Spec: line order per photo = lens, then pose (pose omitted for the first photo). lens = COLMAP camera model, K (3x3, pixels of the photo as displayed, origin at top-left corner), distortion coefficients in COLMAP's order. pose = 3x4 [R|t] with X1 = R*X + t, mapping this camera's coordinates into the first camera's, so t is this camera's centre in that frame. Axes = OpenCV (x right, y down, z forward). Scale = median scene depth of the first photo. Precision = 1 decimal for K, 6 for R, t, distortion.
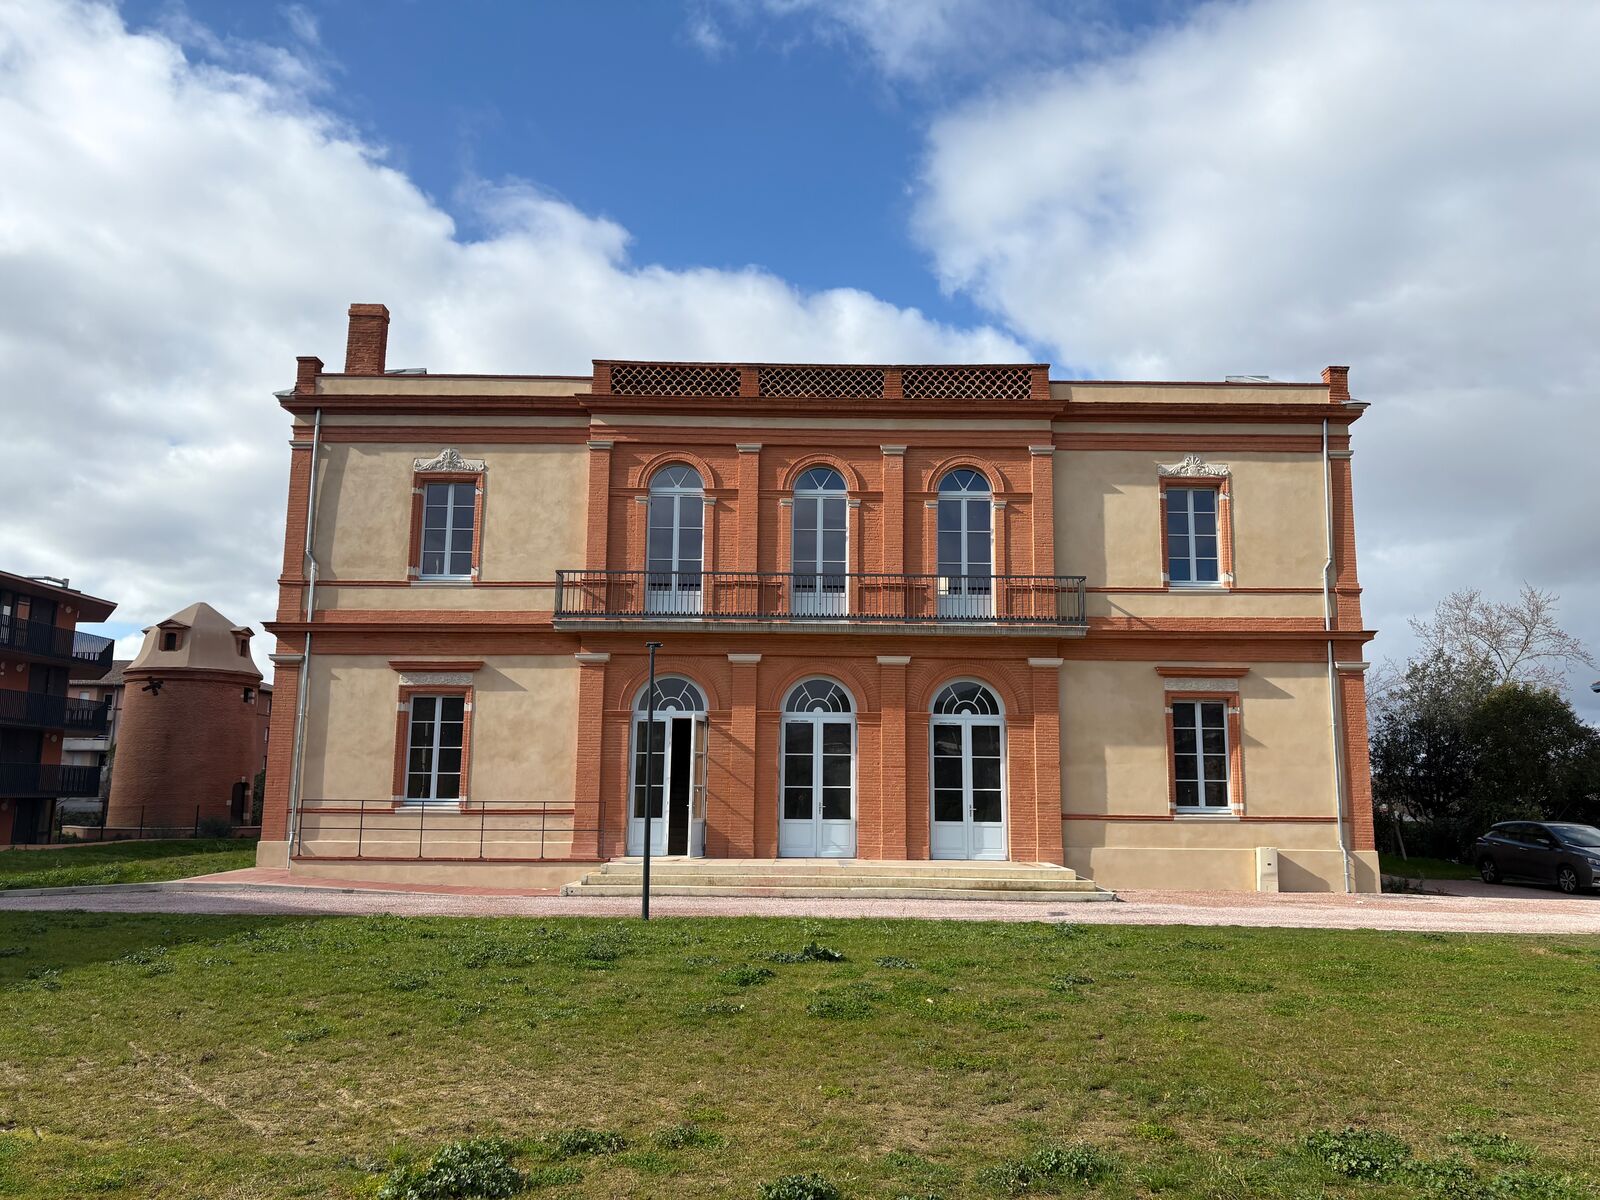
lens RADIAL K [[1205.8, 0, 800.0], [0, 1205.8, 600.0], [0, 0, 1]] dist [0.078705, -0.079912]
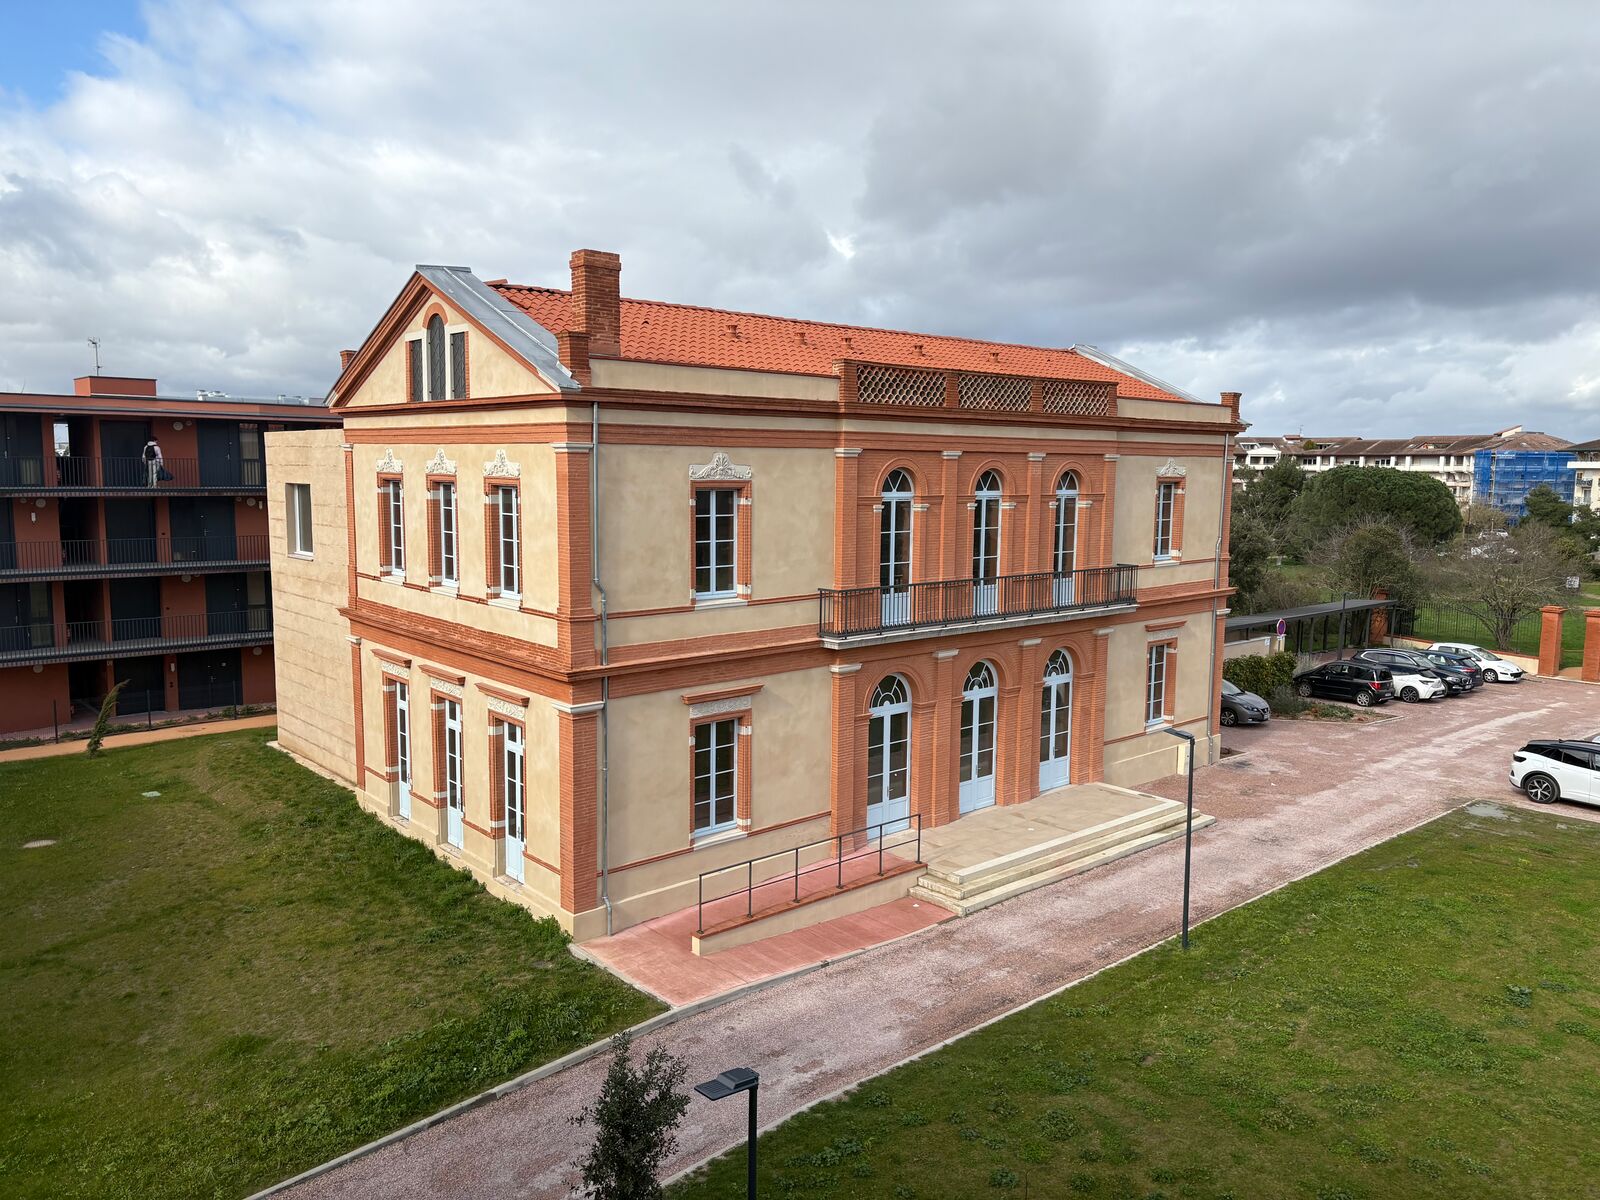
lens RADIAL K [[1205.8, 0, 800.0], [0, 1205.8, 600.0], [0, 0, 1]] dist [0.078705, -0.079912]
pose [[0.744739, -0.077617, 0.662827, -0.856068], [-0.115658, 0.963172, 0.242739, -0.246745], [-0.657258, -0.257438, 0.708335, 0.310624]]
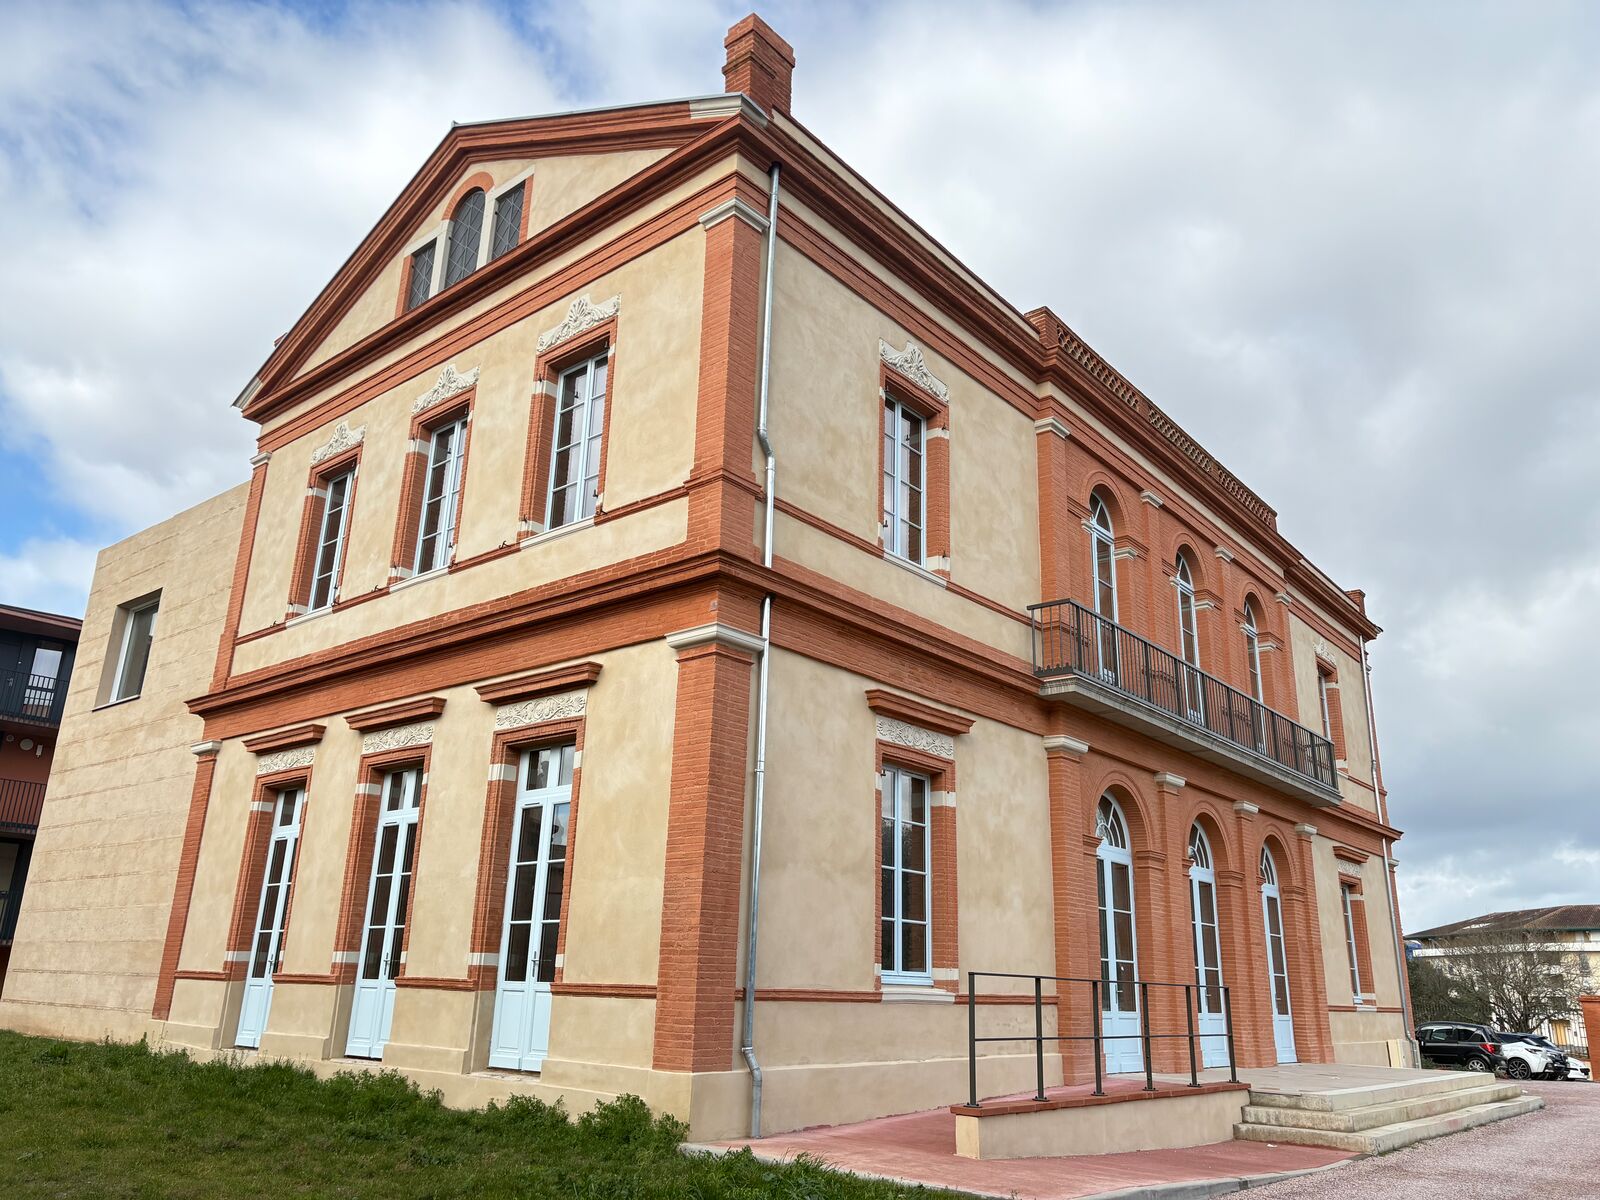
lens RADIAL K [[1208.5, 0, 795.4], [0, 1208.5, 577.5], [0, 0, 1]] dist [0.051572, -0.068927]
pose [[0.636464, 0.256508, 0.727405, -0.729577], [-0.153132, 0.966331, -0.206774, 0.112992], [-0.755953, 0.020215, 0.654314, 0.678206]]
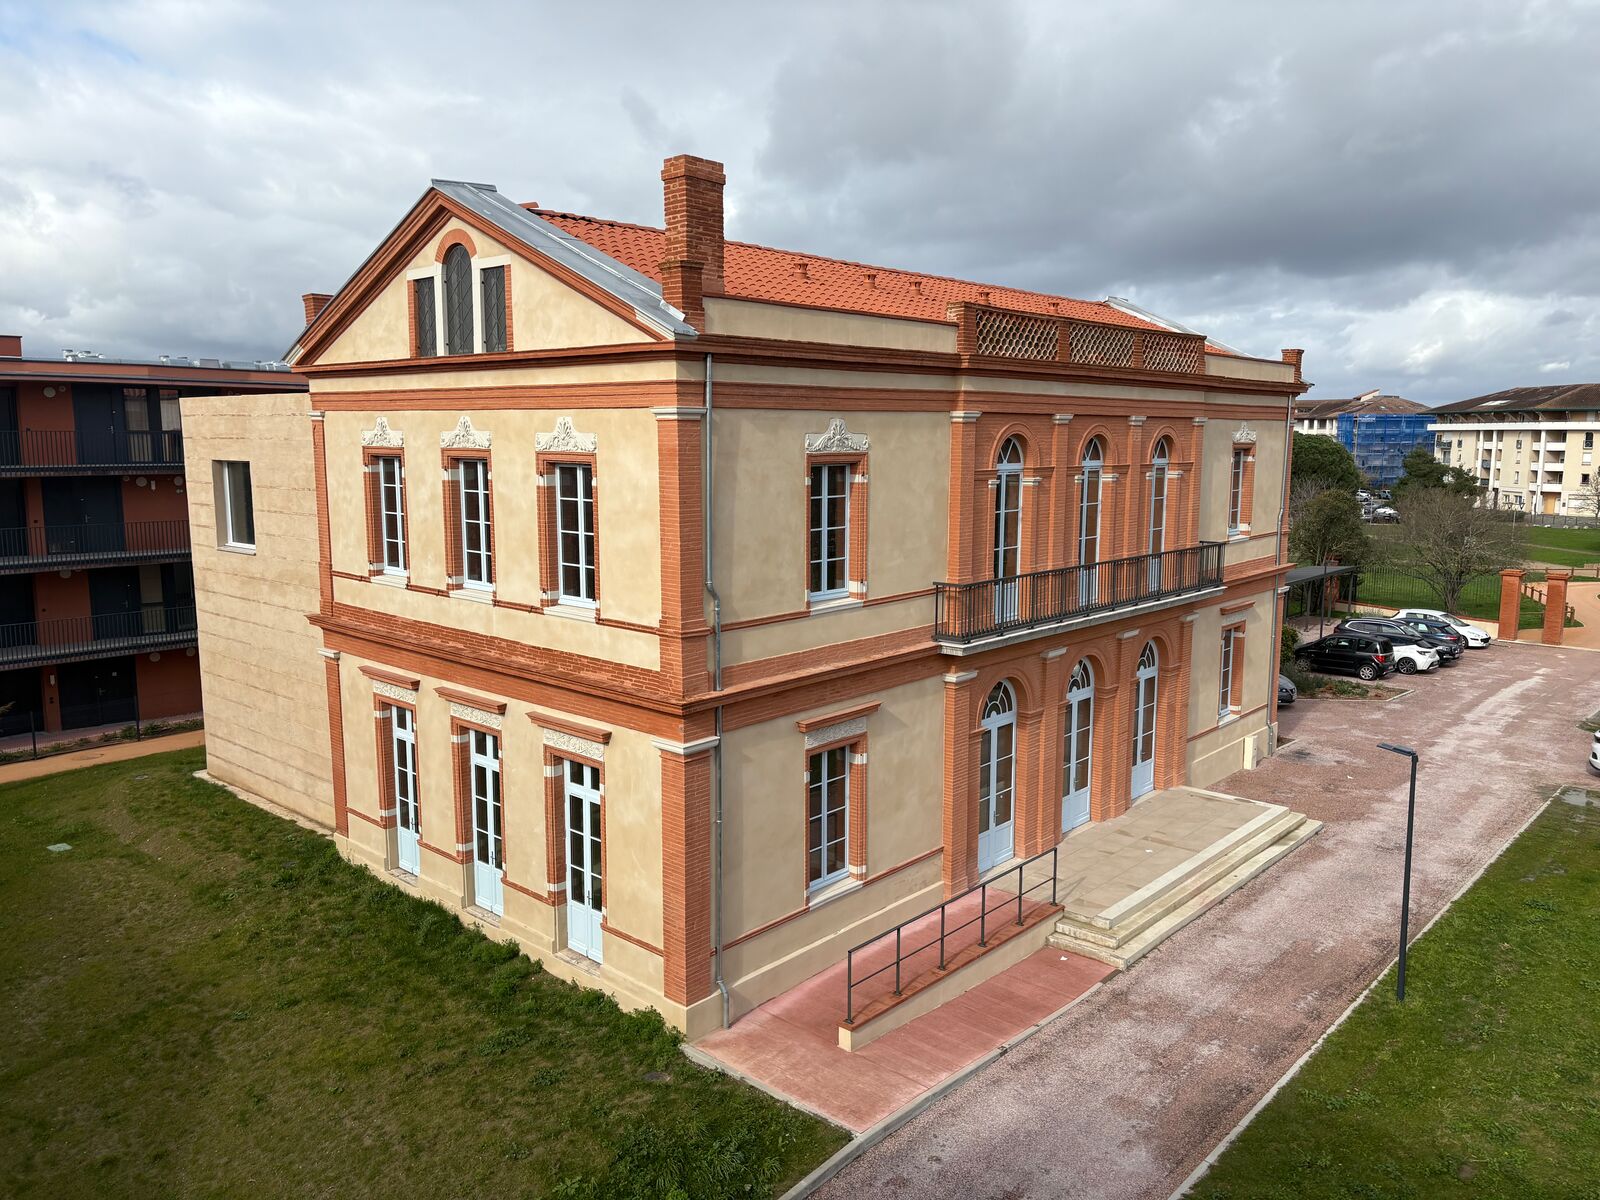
lens RADIAL K [[1205.8, 0, 800.0], [0, 1205.8, 600.0], [0, 0, 1]] dist [0.078705, -0.079912]
pose [[0.663289, -0.111633, 0.739991, -0.857540], [-0.122263, 0.959361, 0.254317, -0.204060], [-0.738309, -0.259159, 0.622685, 0.554062]]
